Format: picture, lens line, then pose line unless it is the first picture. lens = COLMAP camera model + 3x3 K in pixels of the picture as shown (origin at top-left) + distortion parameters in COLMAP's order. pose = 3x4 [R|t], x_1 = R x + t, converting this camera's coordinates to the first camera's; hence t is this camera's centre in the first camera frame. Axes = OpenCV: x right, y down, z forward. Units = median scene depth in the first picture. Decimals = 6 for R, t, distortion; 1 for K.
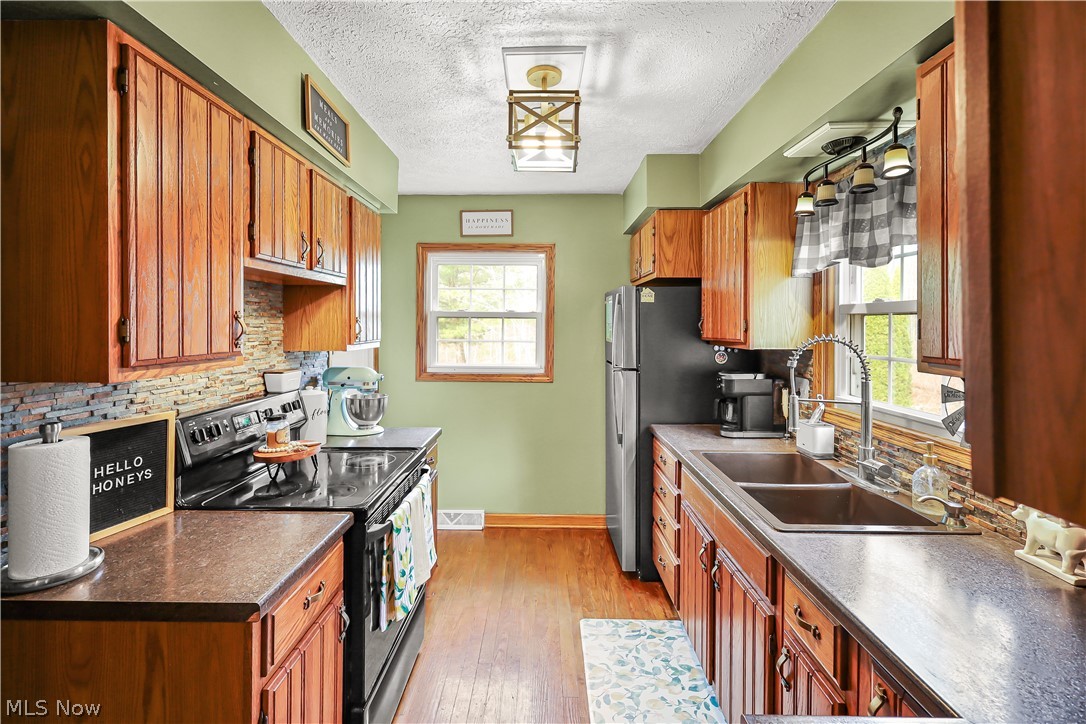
lens RADIAL K [[487.5, 0, 536.5], [0, 487.5, 336.8], [0, 0, 1]] dist [-0.000741, -0.000126]
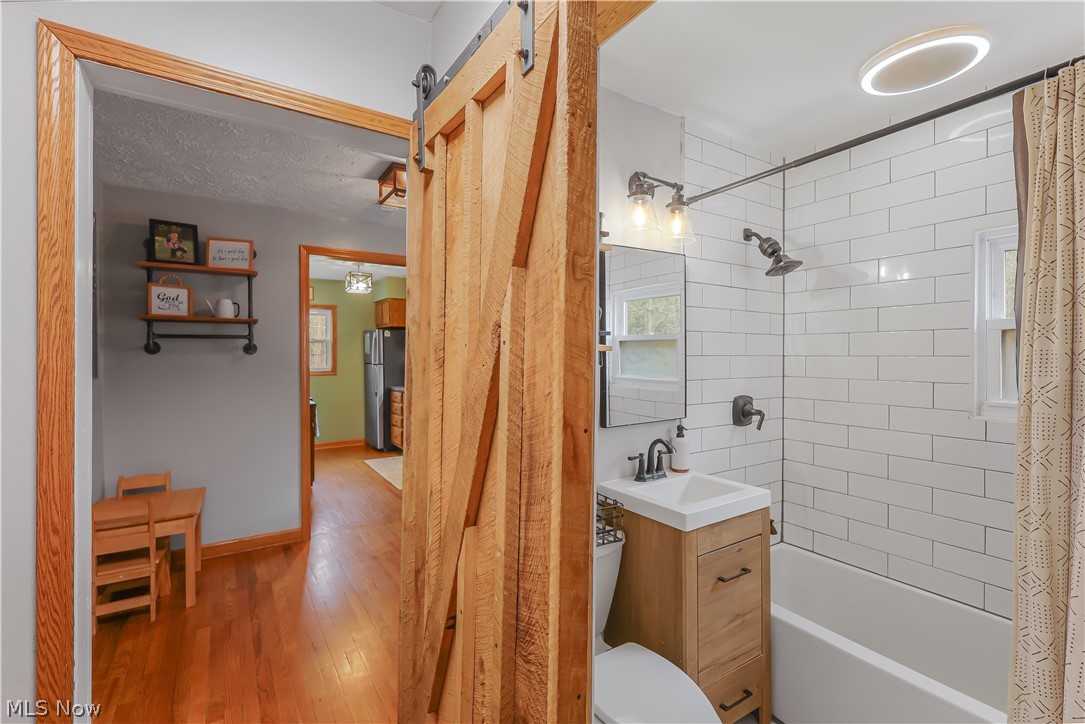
lens RADIAL K [[482.2, 0, 539.2], [0, 482.2, 355.5], [0, 0, 1]] dist [0.000422, 0.000236]
pose [[0.830791, -0.006580, 0.556545, -0.548826], [0.015804, 0.999806, -0.011770, 0.074487], [-0.556360, 0.018573, 0.830734, -1.611584]]
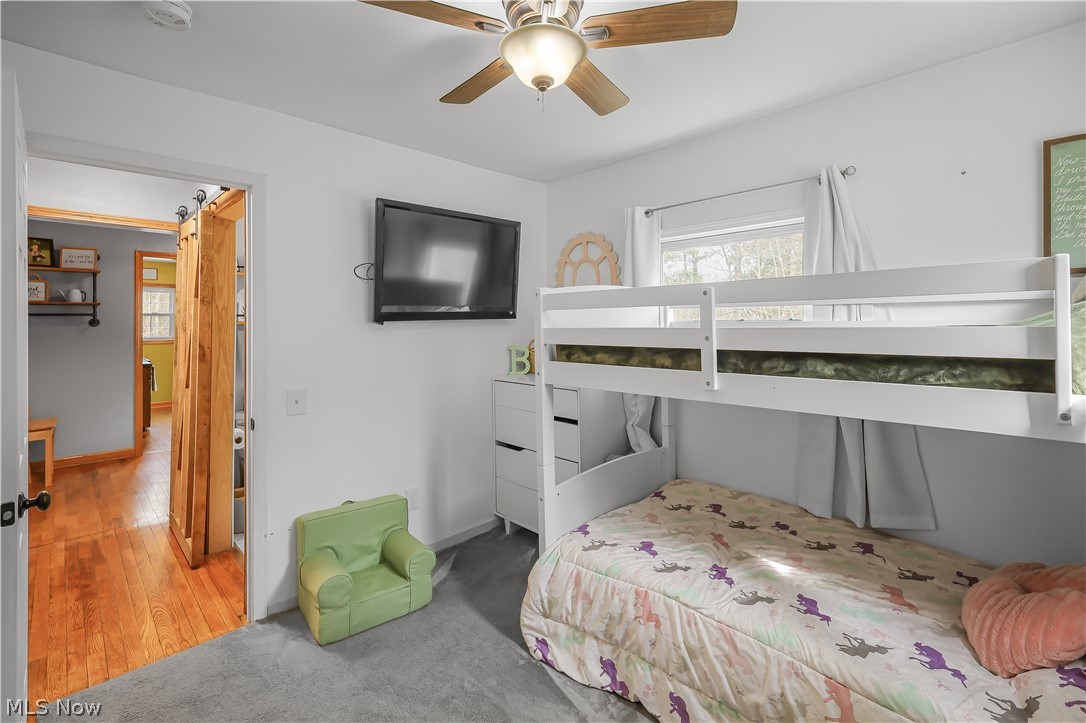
lens RADIAL K [[475.8, 0, 540.9], [0, 475.8, 314.8], [0, 0, 1]] dist [-0.001437, -0.000359]
pose [[0.691839, 0.000851, 0.722051, -0.607680], [0.026656, 0.999288, -0.026718, 0.095219], [-0.721559, 0.037731, 0.691324, -2.686159]]
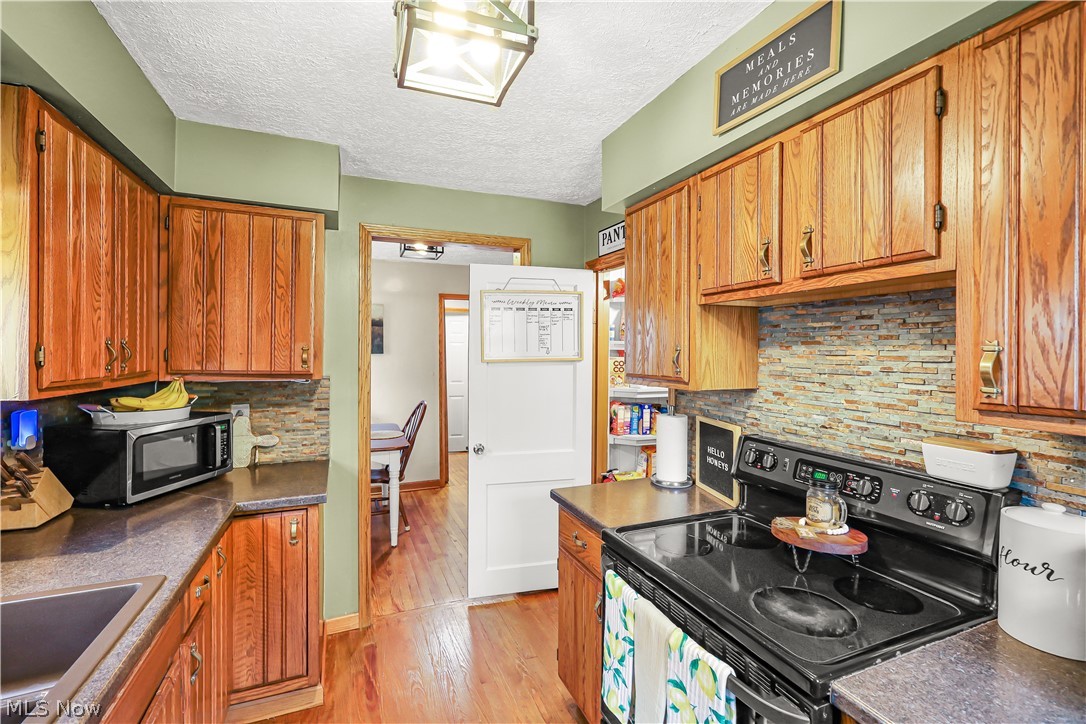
lens RADIAL K [[482.7, 0, 539.7], [0, 482.7, 355.5], [0, 0, 1]] dist [0.000422, 0.000236]
pose [[-0.920683, 0.000185, -0.390312, 0.166454], [-0.013252, 0.999408, 0.031735, -0.052502], [0.390087, 0.034390, -0.920136, 1.739498]]
